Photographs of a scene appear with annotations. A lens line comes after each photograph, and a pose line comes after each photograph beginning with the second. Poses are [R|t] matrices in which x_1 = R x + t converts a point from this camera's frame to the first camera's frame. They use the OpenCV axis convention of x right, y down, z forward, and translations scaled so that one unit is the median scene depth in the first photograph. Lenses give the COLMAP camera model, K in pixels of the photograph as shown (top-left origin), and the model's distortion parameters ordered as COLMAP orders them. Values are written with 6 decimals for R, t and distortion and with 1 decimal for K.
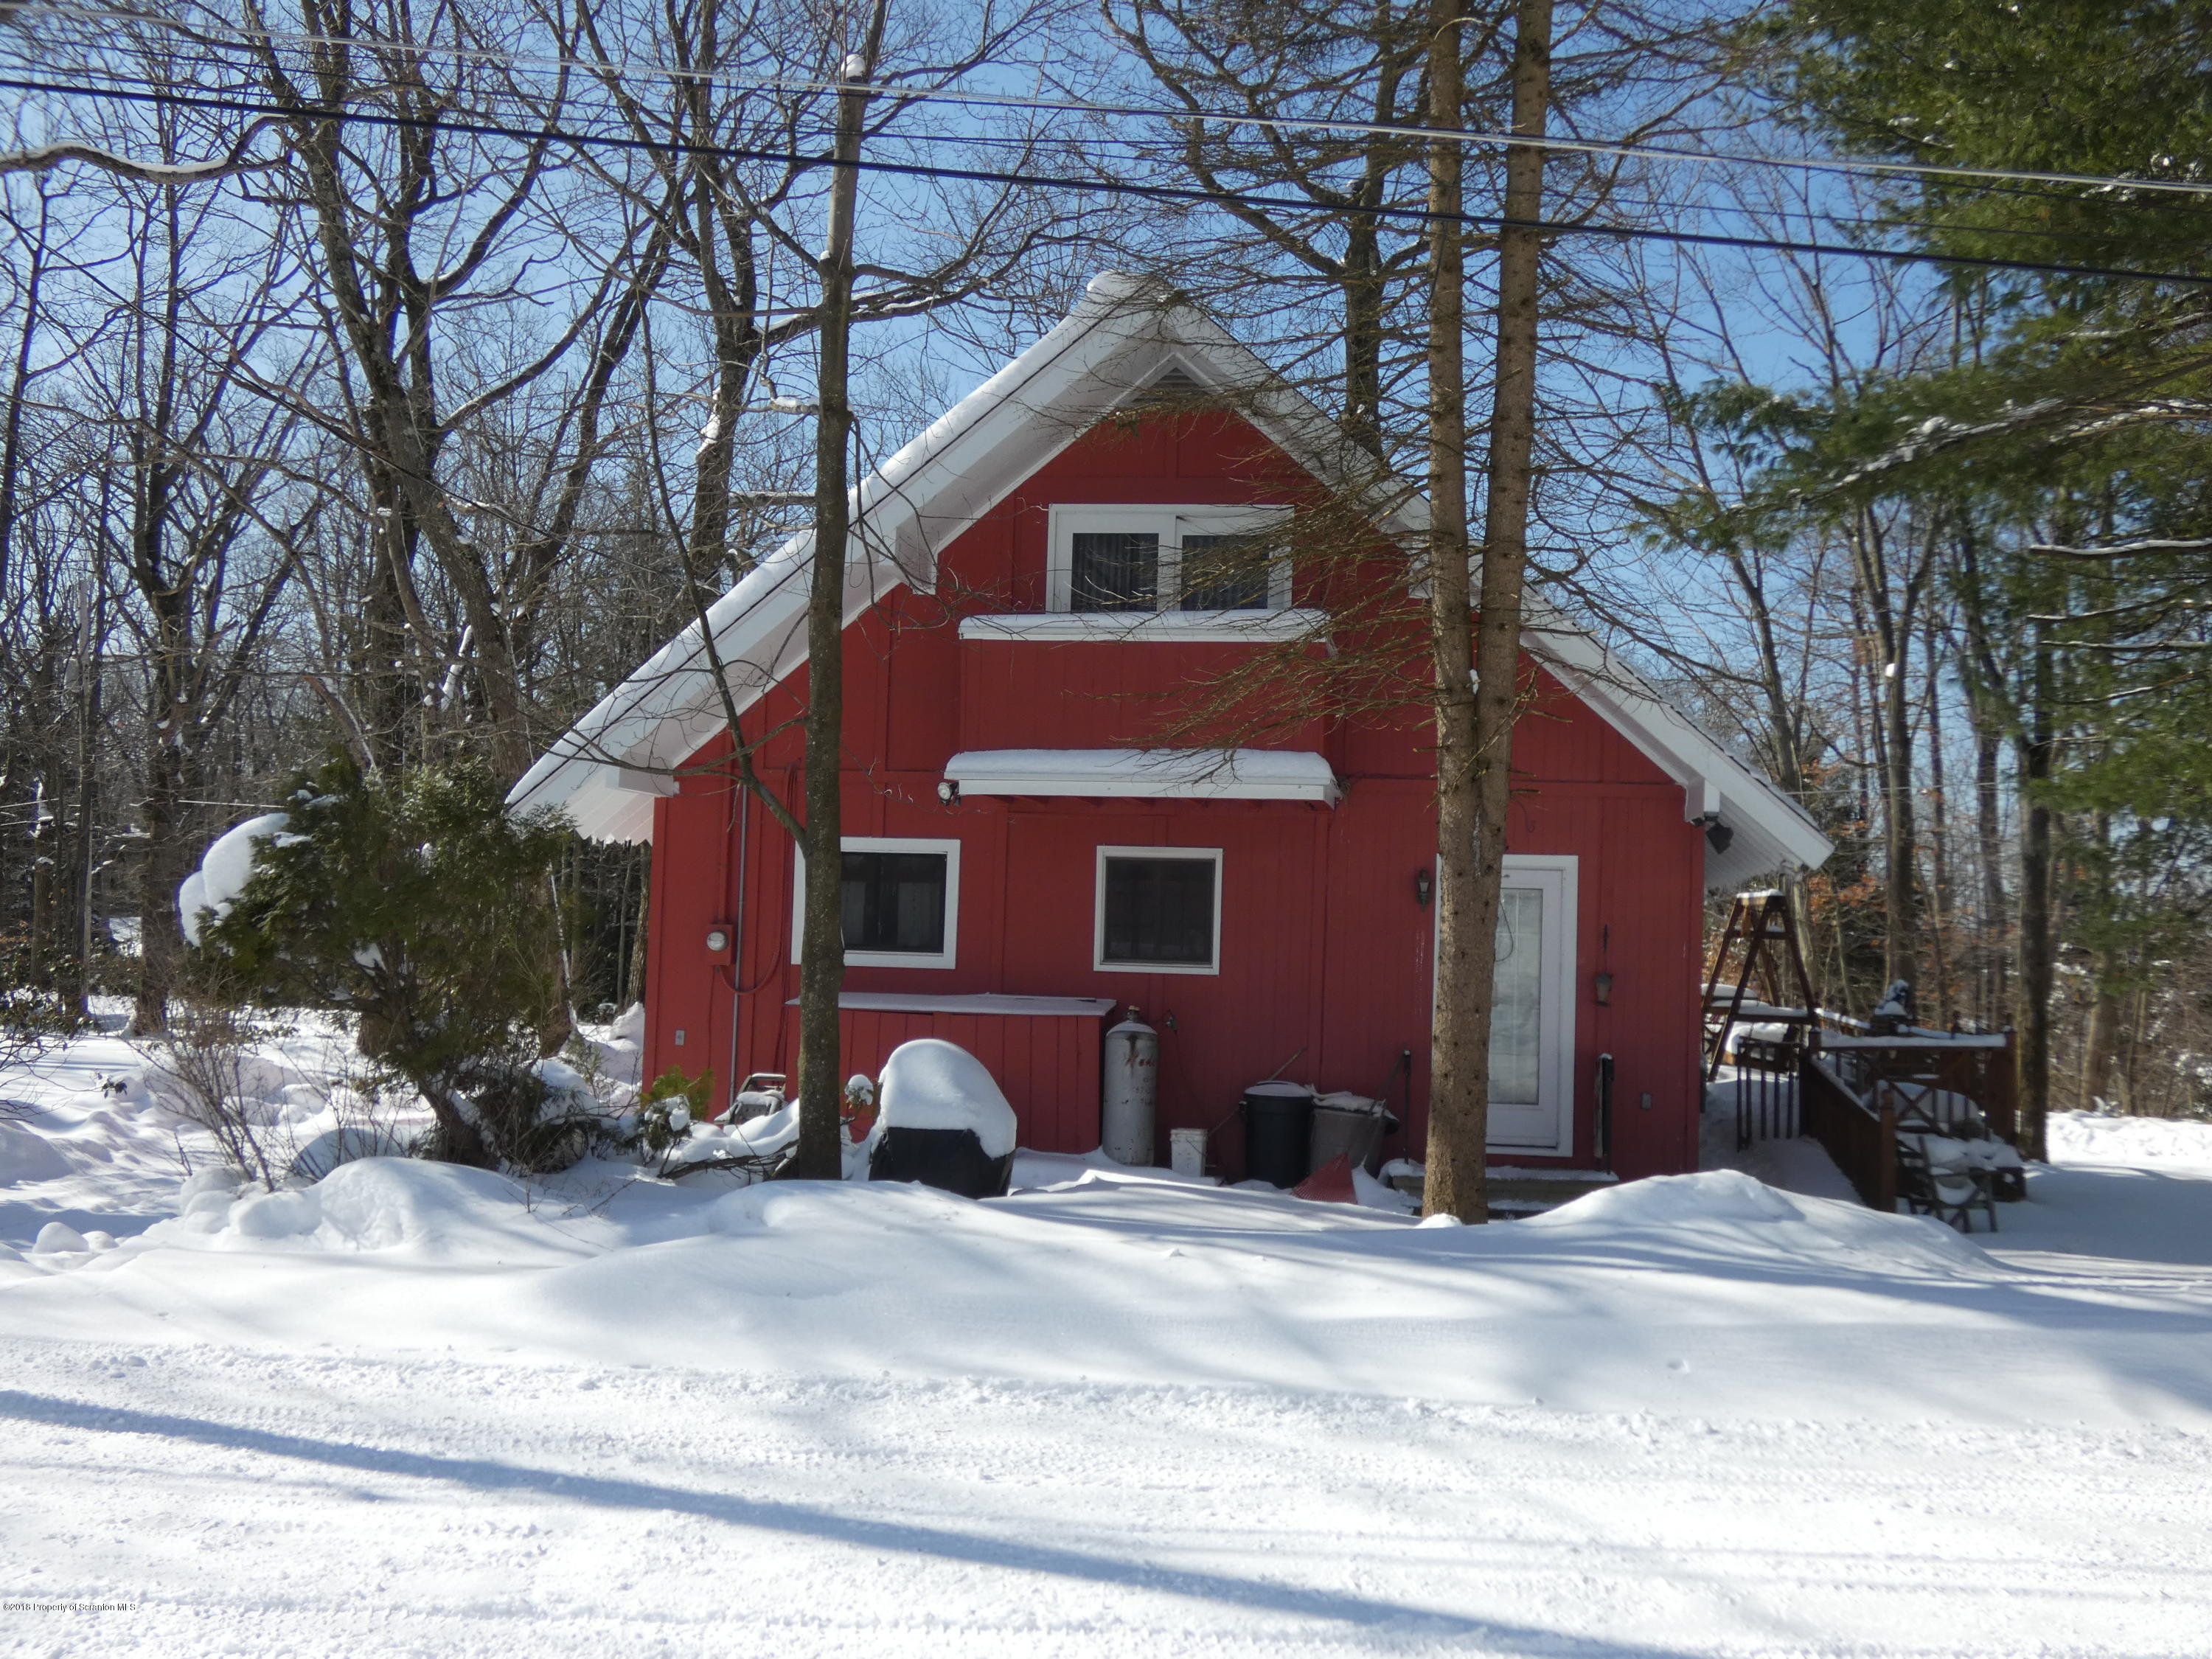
lens RADIAL K [[2528.2, 0, 1106.0], [0, 2528.2, 829.5], [0, 0, 1]] dist [0.023894, 0.018834]
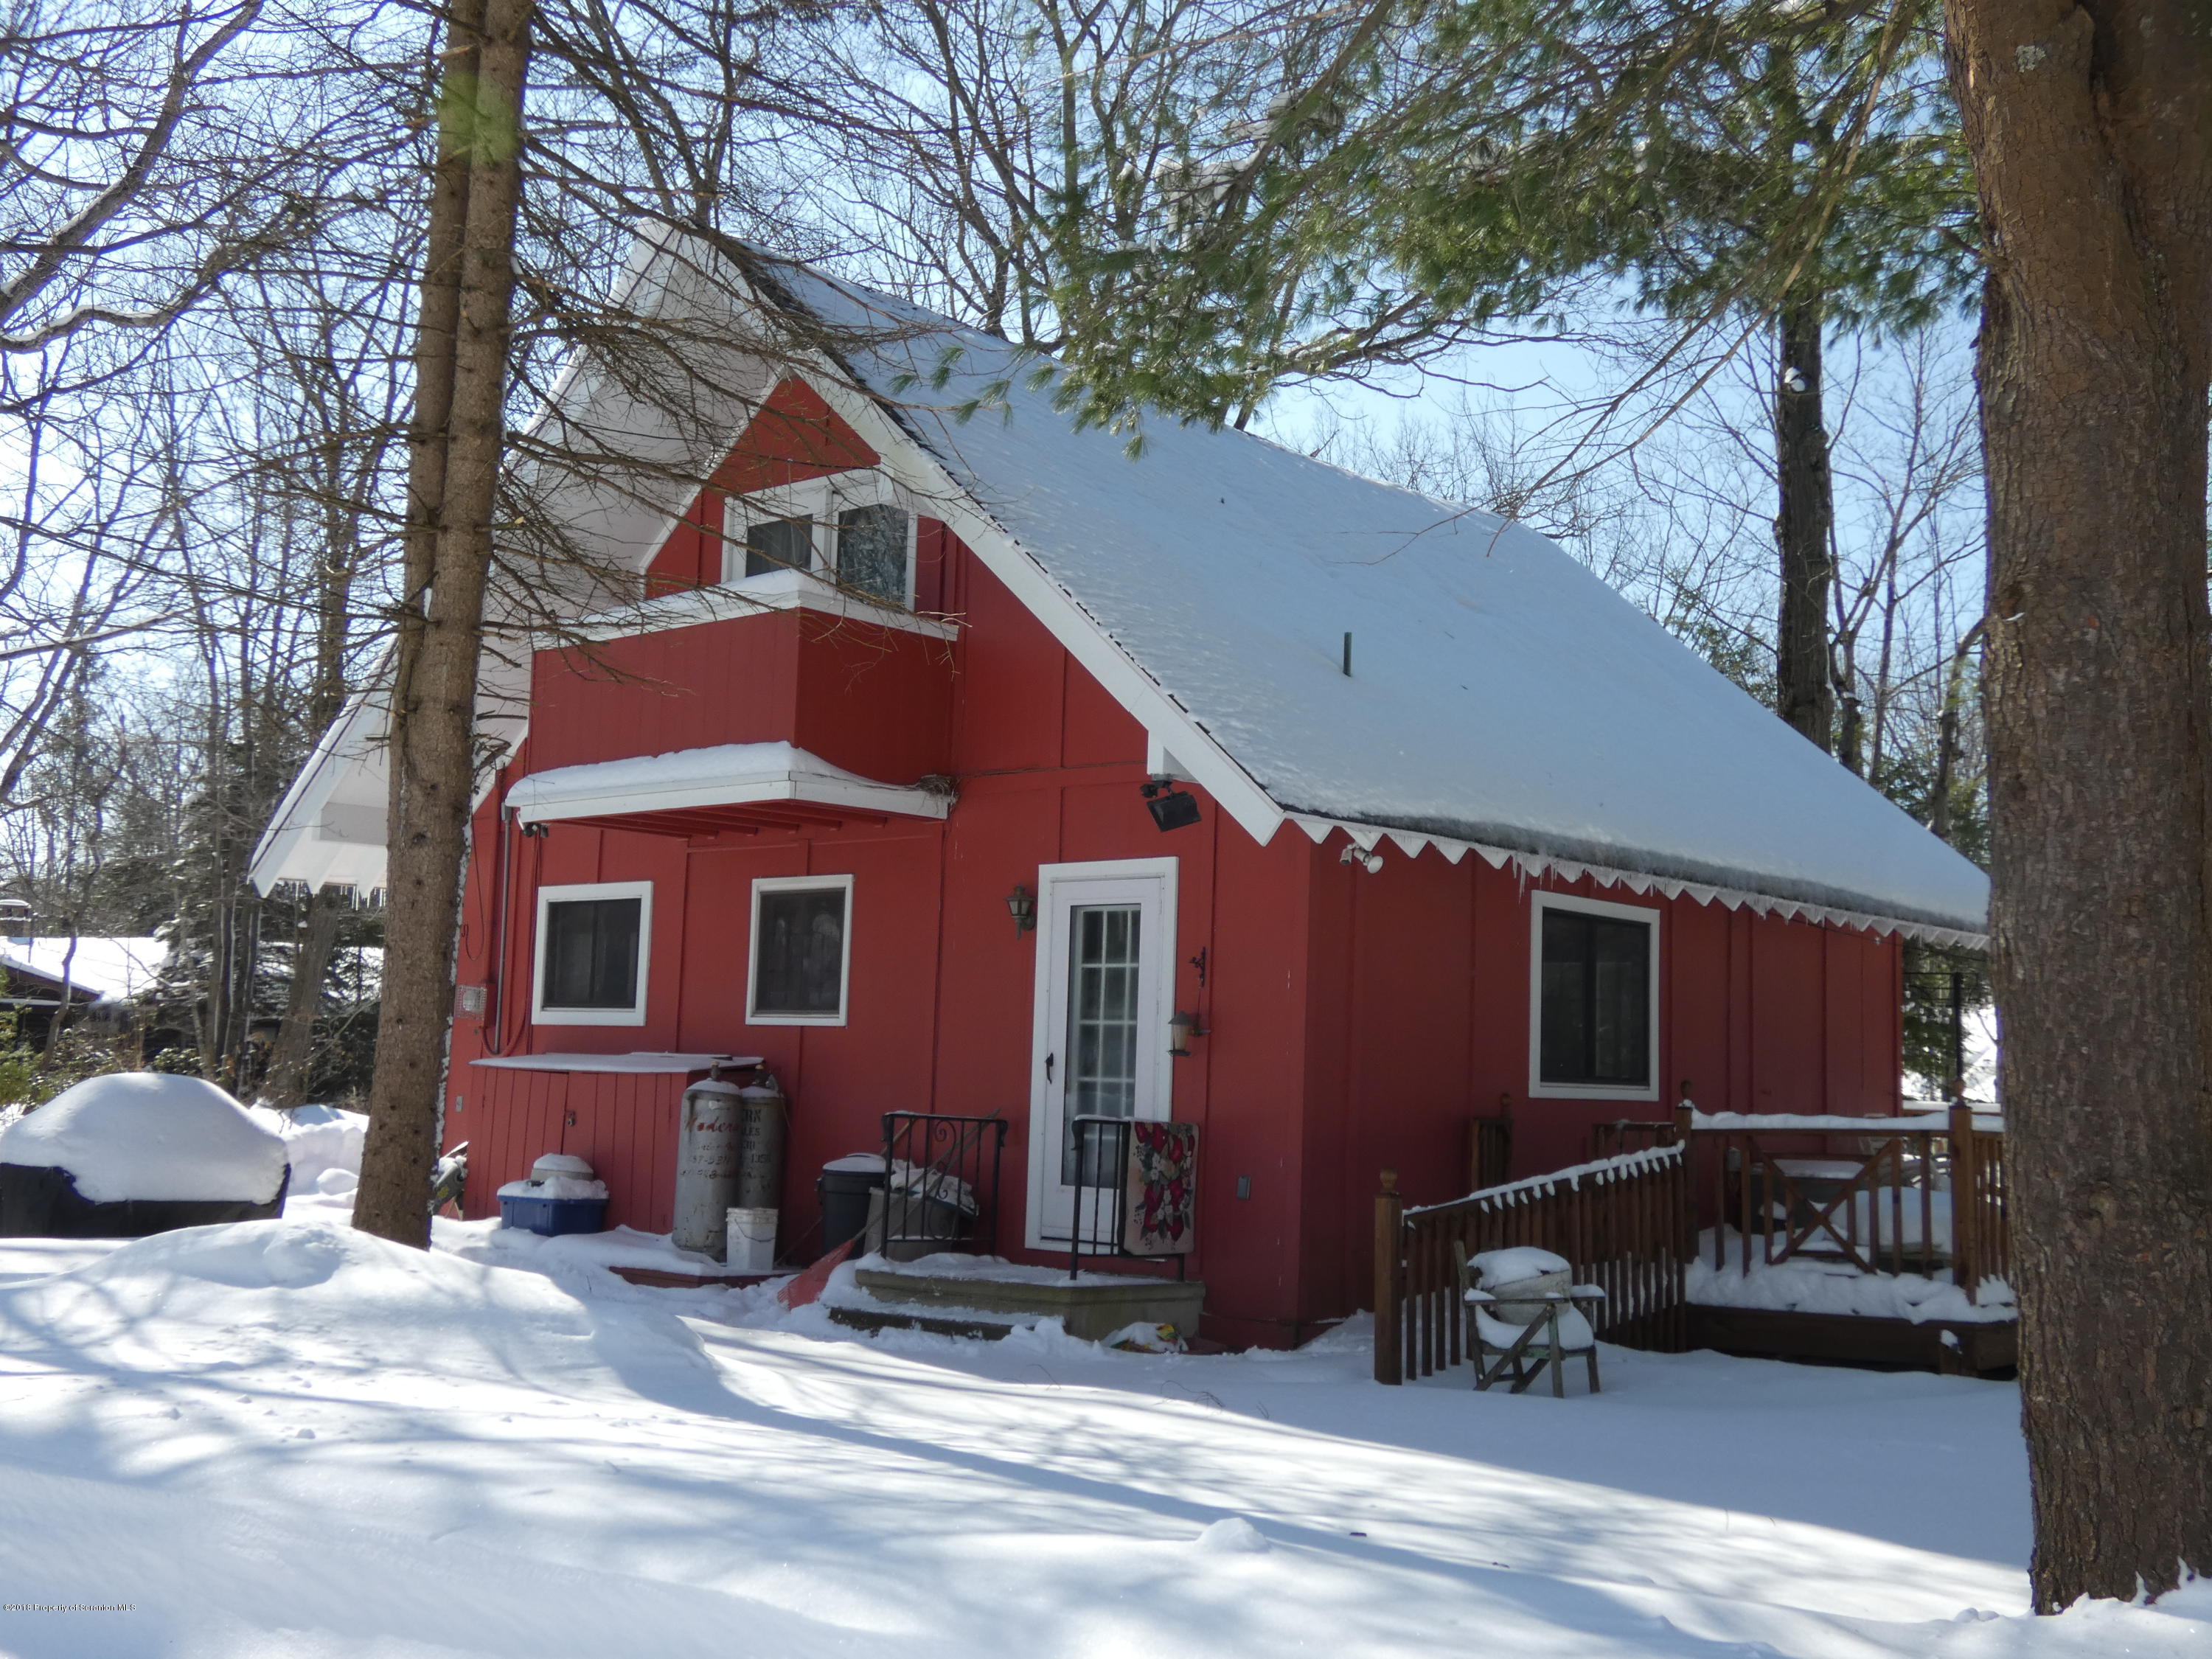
lens RADIAL K [[2528.2, 0, 1106.0], [0, 2528.2, 829.5], [0, 0, 1]] dist [0.023894, 0.018834]
pose [[0.804380, -0.063306, -0.590732, 0.607257], [0.017433, 0.996394, -0.083041, 0.063480], [0.593859, 0.056498, 0.802583, 0.378382]]
